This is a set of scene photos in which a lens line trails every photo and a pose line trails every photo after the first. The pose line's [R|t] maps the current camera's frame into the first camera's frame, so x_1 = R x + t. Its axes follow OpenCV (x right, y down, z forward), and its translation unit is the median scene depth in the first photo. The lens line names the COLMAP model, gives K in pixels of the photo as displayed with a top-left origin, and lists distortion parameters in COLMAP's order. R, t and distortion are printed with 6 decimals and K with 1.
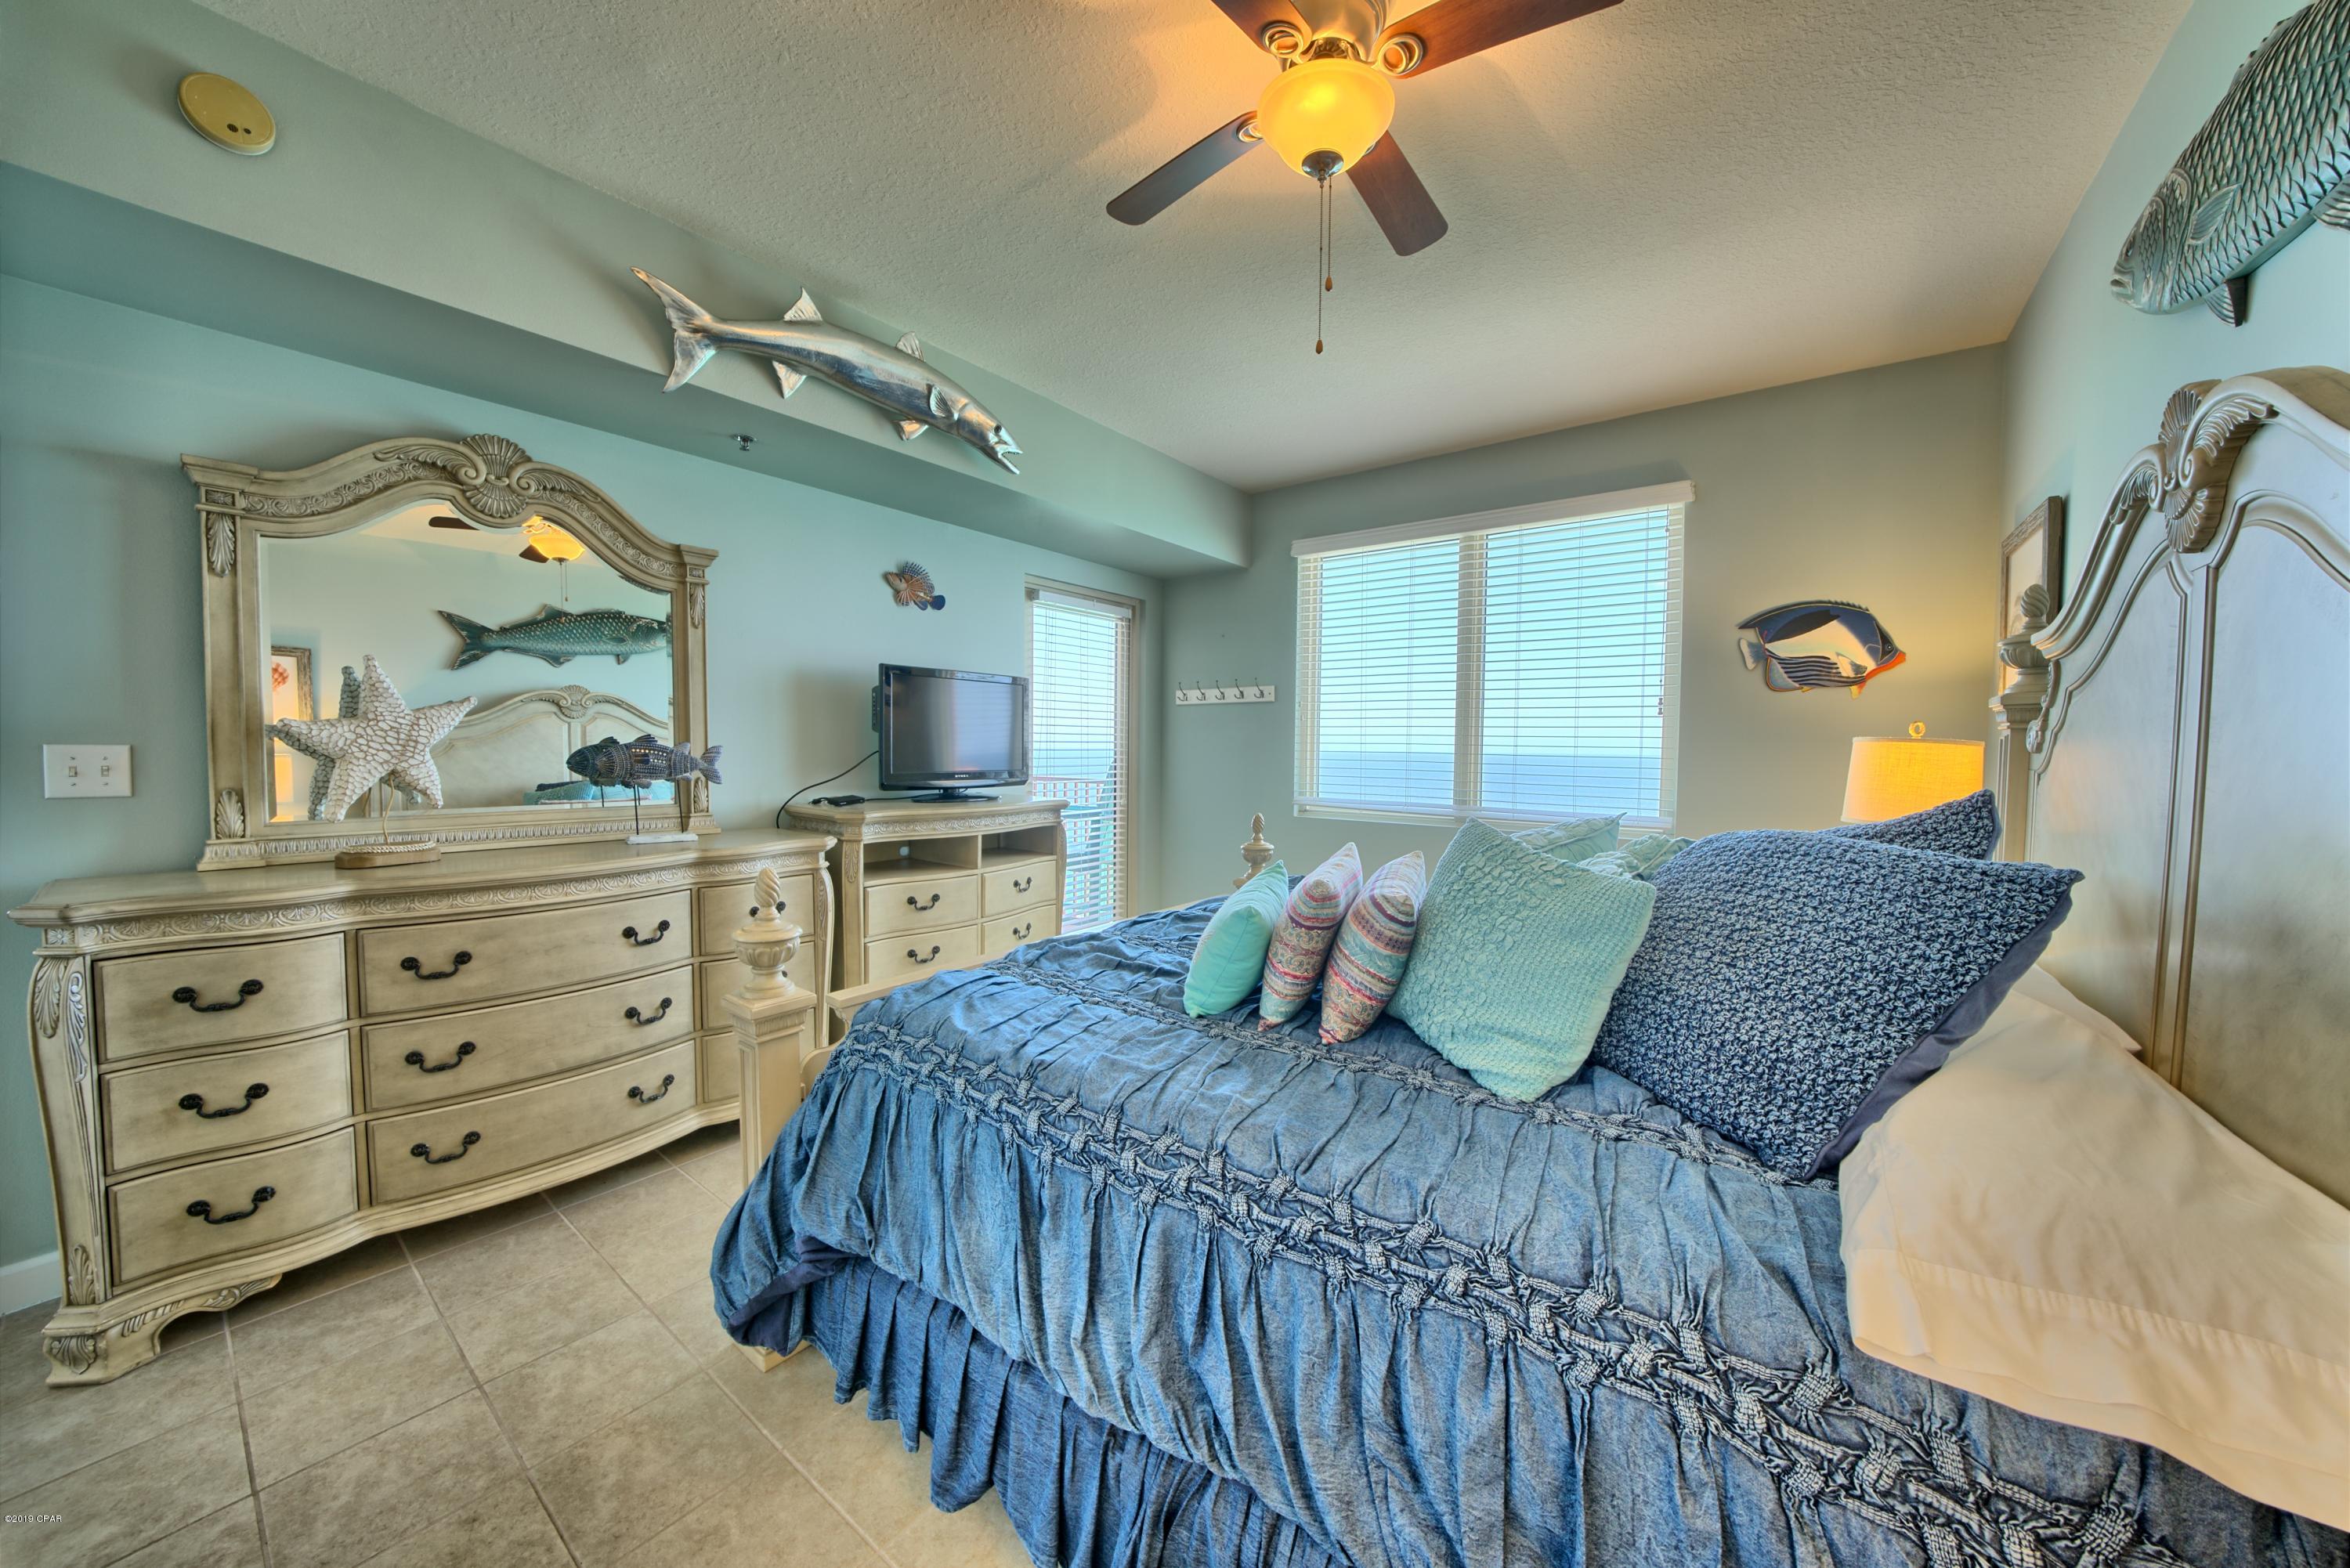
lens RADIAL K [[821.7, 0, 1175.0], [0, 821.7, 784.0], [0, 0, 1]] dist [-0.016308, 0.000089]
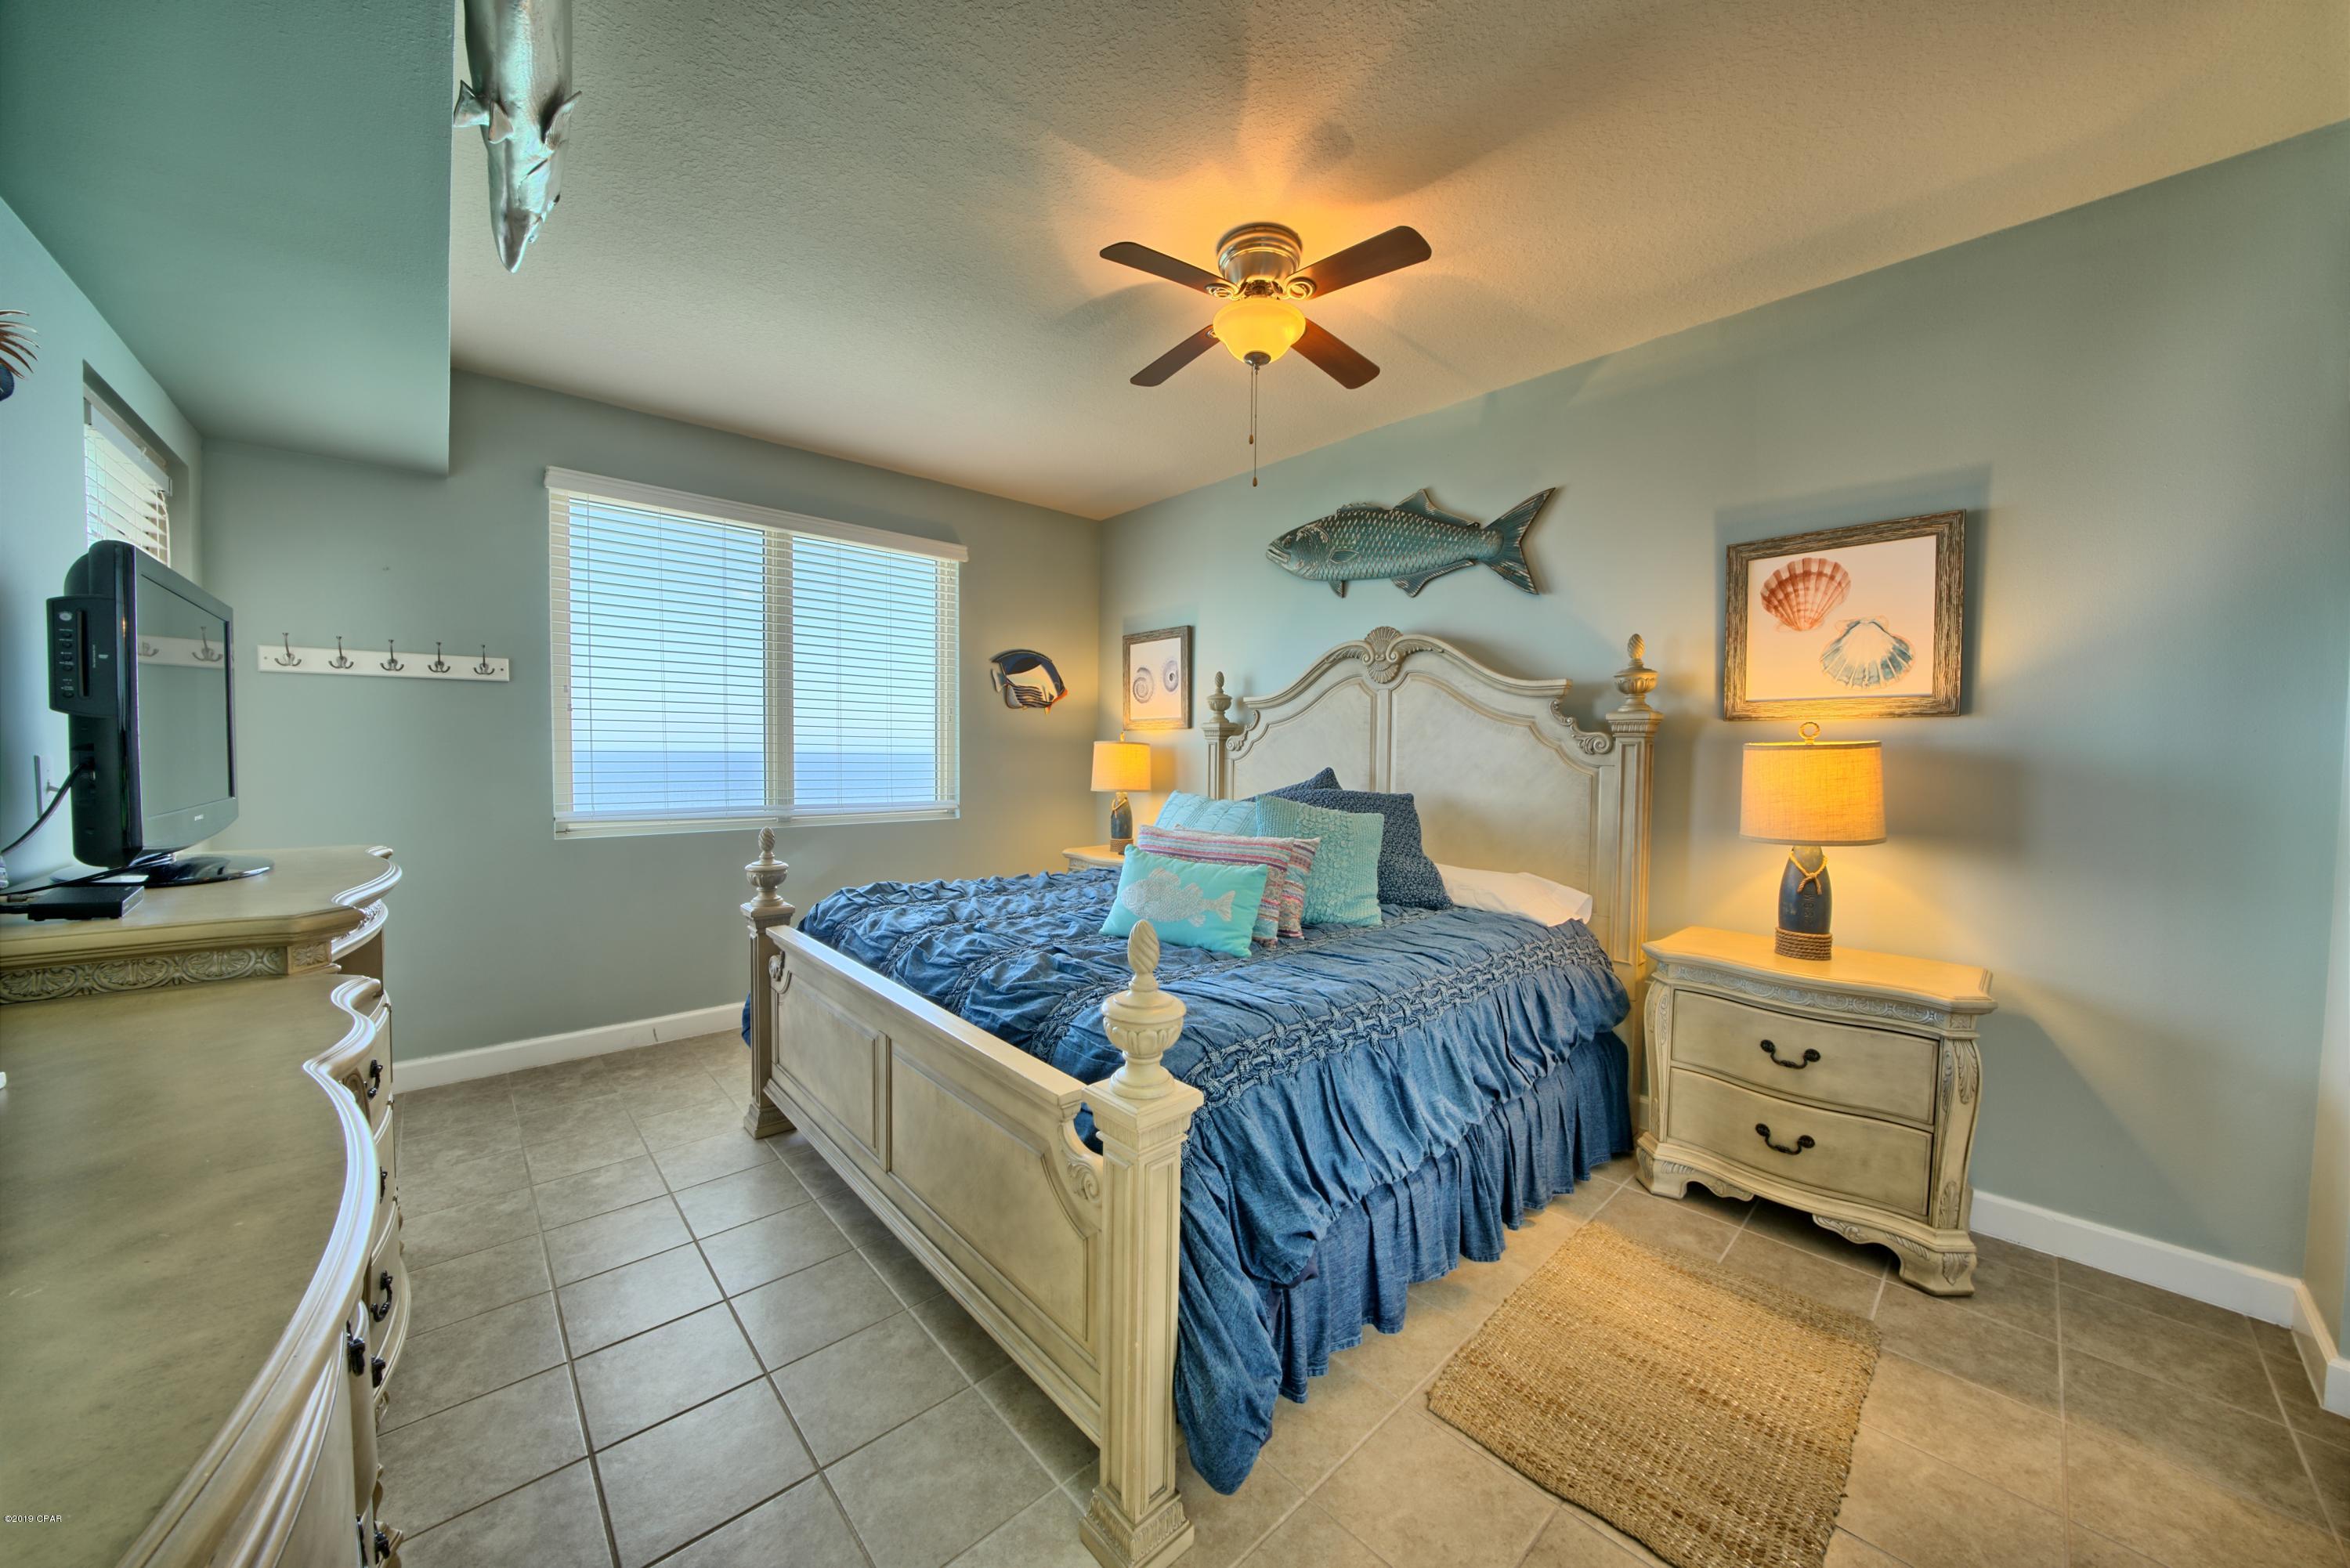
lens RADIAL K [[829.3, 0, 1175.0], [0, 829.3, 784.0], [0, 0, 1]] dist [-0.021762, 0.000289]
pose [[0.162794, -0.048804, 0.985452, -0.587045], [0.038312, 0.998335, 0.043113, -0.025787], [-0.985916, 0.030736, 0.164393, 0.399969]]
